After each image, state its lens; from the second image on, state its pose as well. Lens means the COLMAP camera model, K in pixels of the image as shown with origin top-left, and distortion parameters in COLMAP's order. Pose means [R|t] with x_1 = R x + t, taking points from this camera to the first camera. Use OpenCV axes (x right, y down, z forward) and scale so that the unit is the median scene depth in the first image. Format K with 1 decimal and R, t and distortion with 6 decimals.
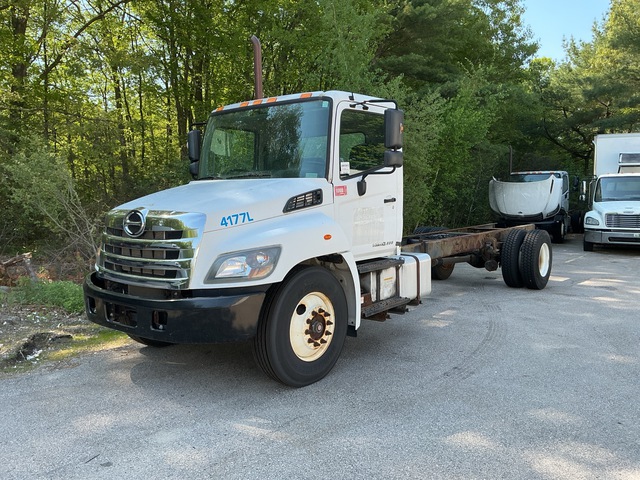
lens RADIAL K [[534.1, 0, 320.0], [0, 534.1, 240.0], [0, 0, 1]] dist [0.041892, -0.000737]
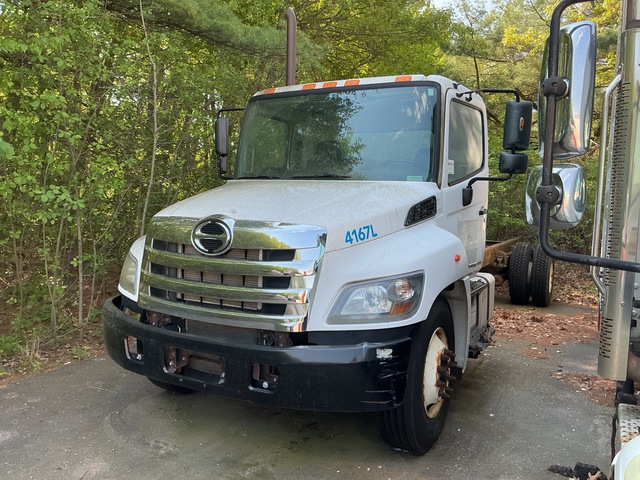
lens RADIAL K [[534.1, 0, 320.0], [0, 534.1, 240.0], [0, 0, 1]] dist [0.041892, -0.000737]
pose [[0.985116, 0.019270, 0.170810, -0.326584], [-0.017772, 0.999789, -0.010295, -0.021523], [-0.170972, 0.007106, 0.985250, 0.271014]]
